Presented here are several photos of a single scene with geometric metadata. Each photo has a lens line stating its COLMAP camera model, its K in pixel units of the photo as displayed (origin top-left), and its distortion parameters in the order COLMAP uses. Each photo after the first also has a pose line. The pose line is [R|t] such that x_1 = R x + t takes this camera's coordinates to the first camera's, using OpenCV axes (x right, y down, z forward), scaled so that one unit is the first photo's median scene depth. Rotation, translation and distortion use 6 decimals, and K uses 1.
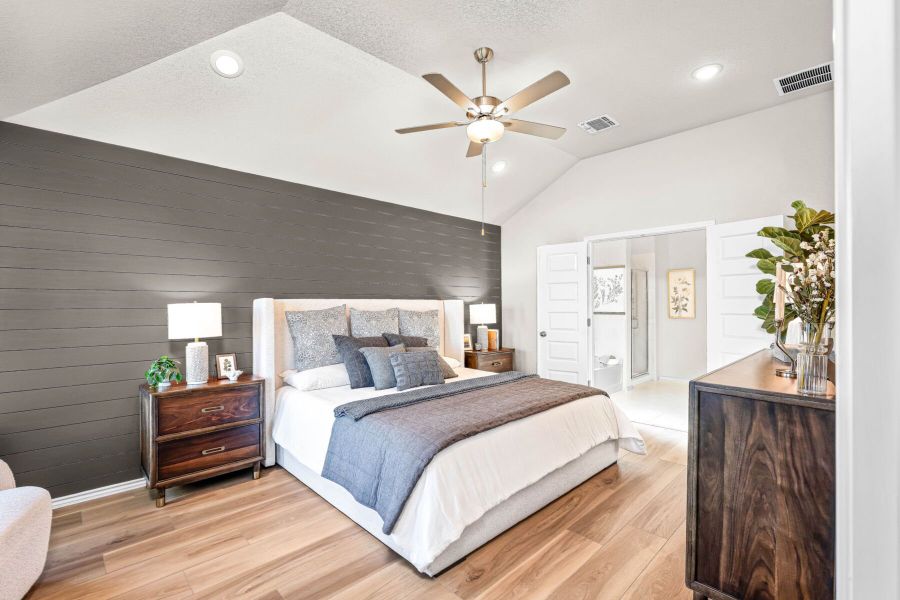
lens RADIAL K [[393.5, 0, 449.7], [0, 393.5, 304.9], [0, 0, 1]] dist [-0.008591, 0.000823]
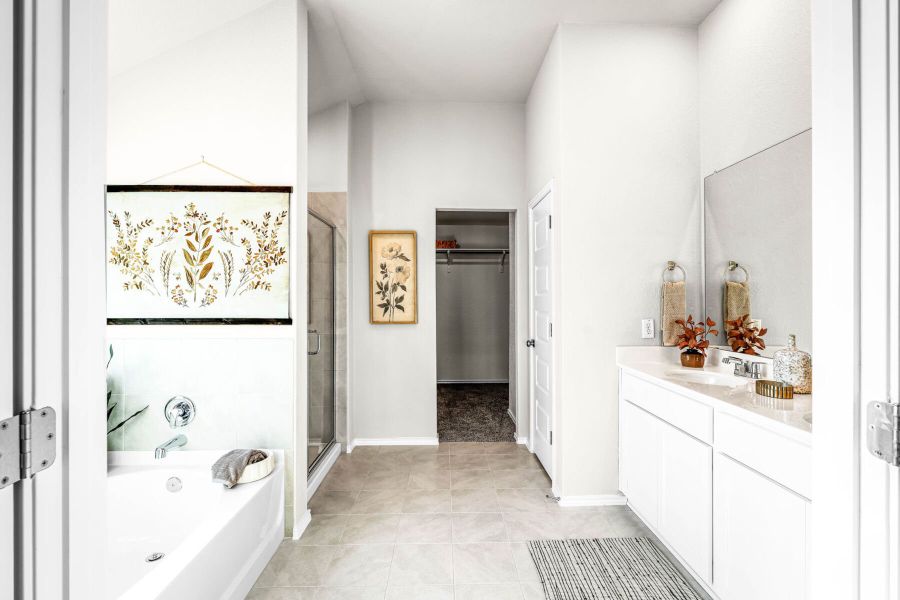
lens RADIAL K [[393.5, 0, 452.8], [0, 393.5, 301.6], [0, 0, 1]] dist [-0.008591, 0.000823]
pose [[0.670056, -0.002307, 0.742307, 0.252776], [-0.001973, 0.999986, 0.004888, 0.001492], [-0.742308, -0.004740, 0.670042, 0.591728]]
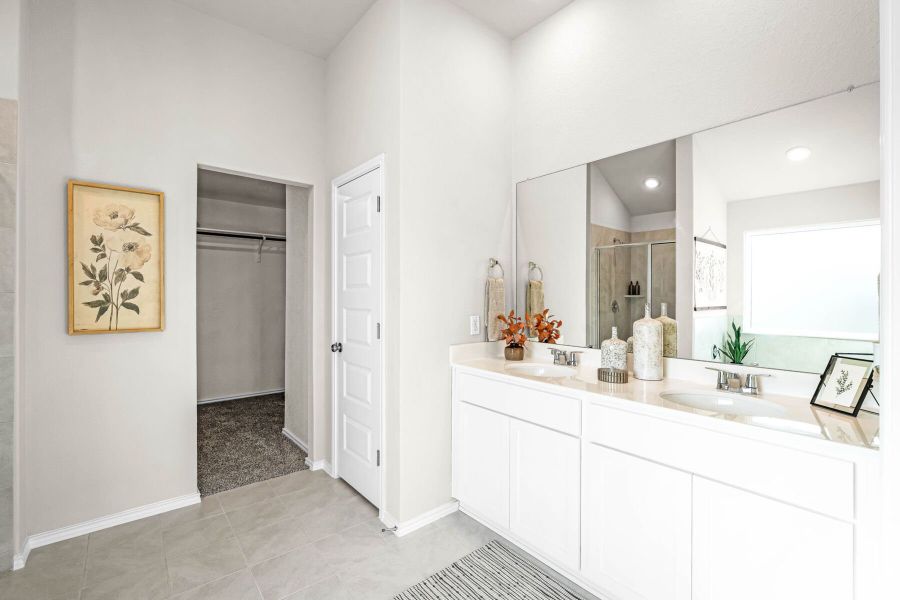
lens RADIAL K [[393.5, 0, 447.6], [0, 393.5, 295.3], [0, 0, 1]] dist [-0.008591, 0.000823]
pose [[0.074011, 0.003022, 0.997253, 0.281836], [-0.005723, 0.999980, -0.002606, 0.001745], [-0.997241, -0.005514, 0.074027, 0.702822]]
